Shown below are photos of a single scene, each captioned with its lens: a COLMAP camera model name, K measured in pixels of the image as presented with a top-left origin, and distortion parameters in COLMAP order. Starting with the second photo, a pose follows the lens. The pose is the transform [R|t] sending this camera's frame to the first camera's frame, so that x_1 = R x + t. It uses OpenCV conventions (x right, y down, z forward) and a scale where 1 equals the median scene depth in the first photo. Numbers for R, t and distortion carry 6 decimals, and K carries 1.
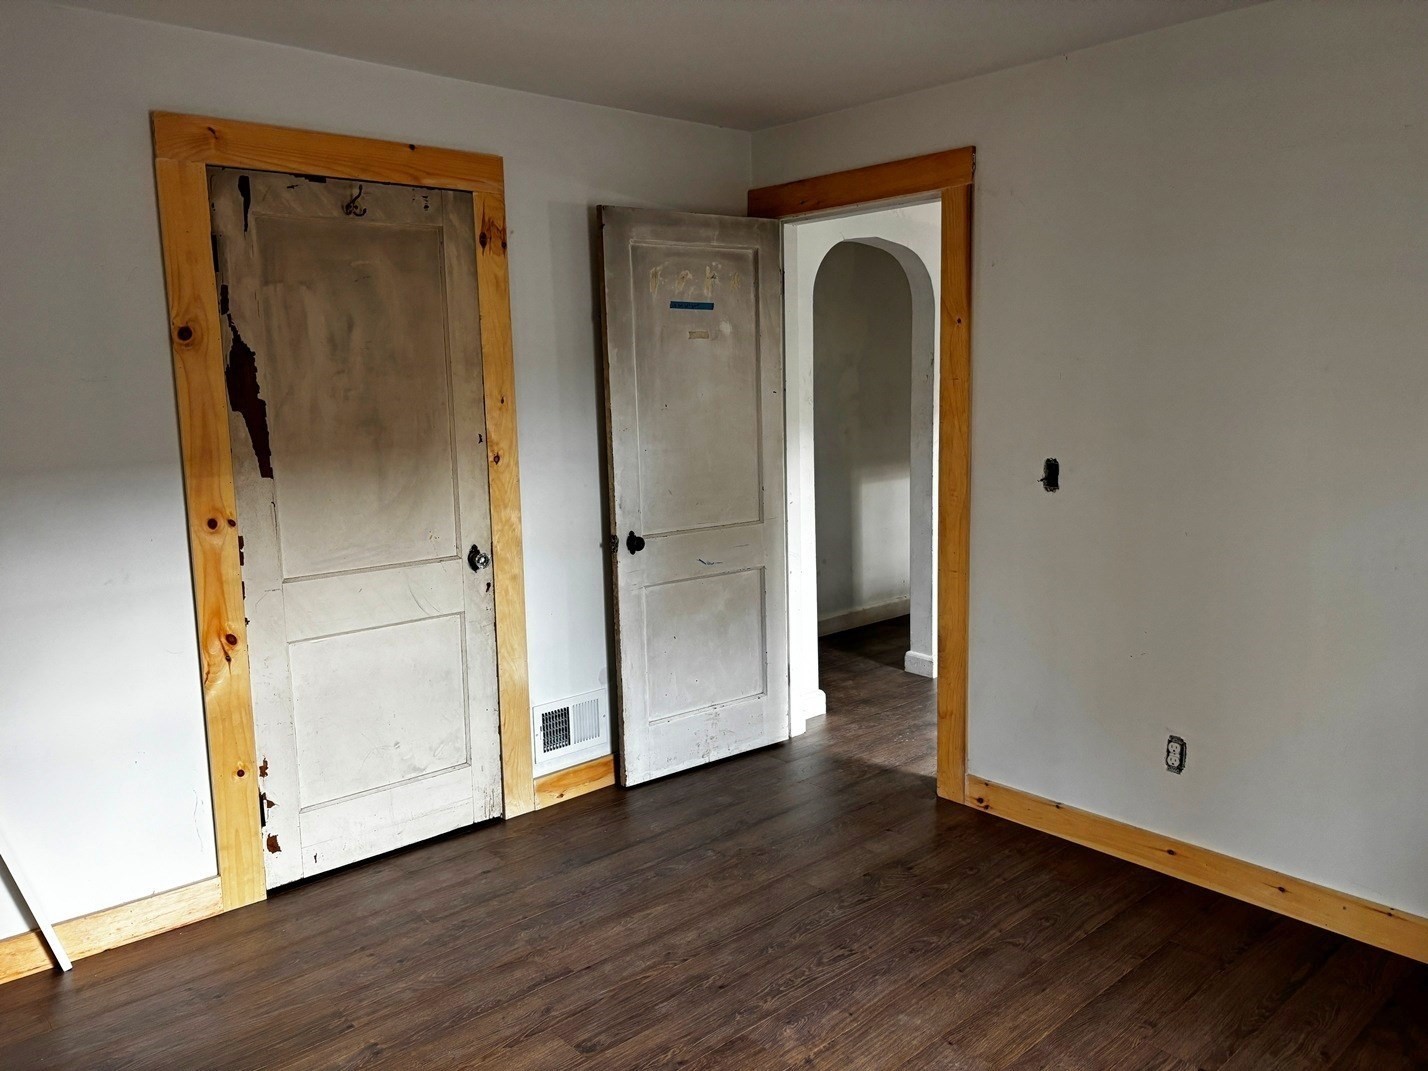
lens RADIAL K [[1091.4, 0, 715.2], [0, 1091.4, 536.8], [0, 0, 1]] dist [0.057617, -0.063488]
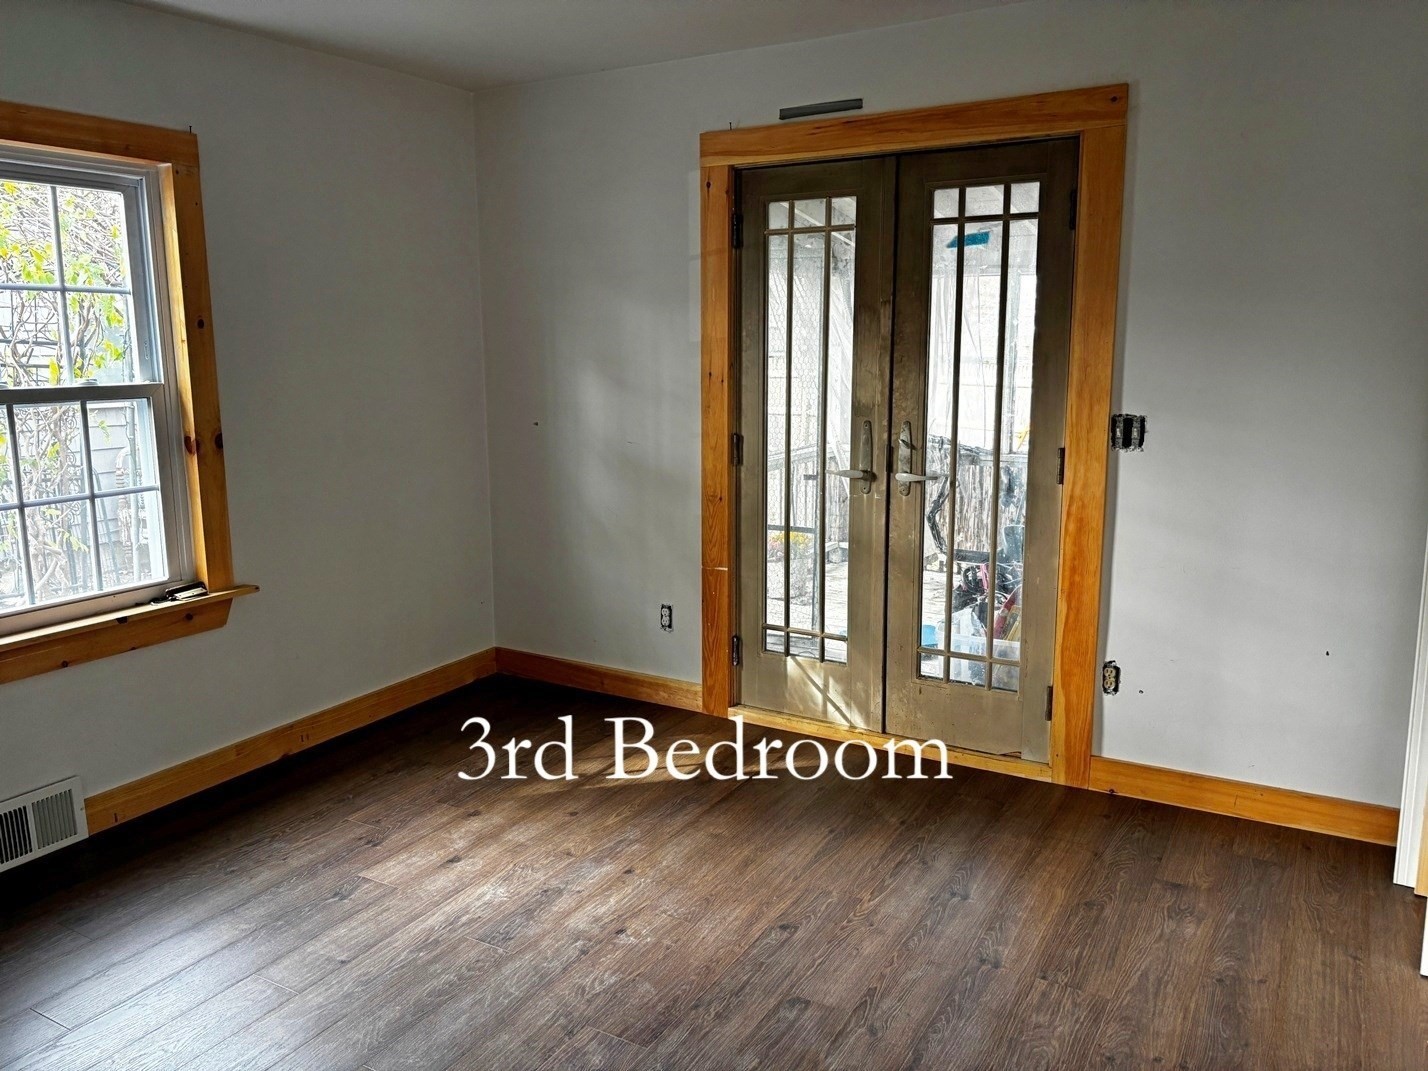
lens RADIAL K [[1091.4, 0, 719.1], [0, 1091.4, 525.5], [0, 0, 1]] dist [0.057617, -0.063488]
pose [[-0.952803, 0.076108, -0.293896, 0.202634], [-0.014218, 0.955818, 0.293616, -0.224468], [0.303257, 0.283936, -0.909624, 1.733159]]
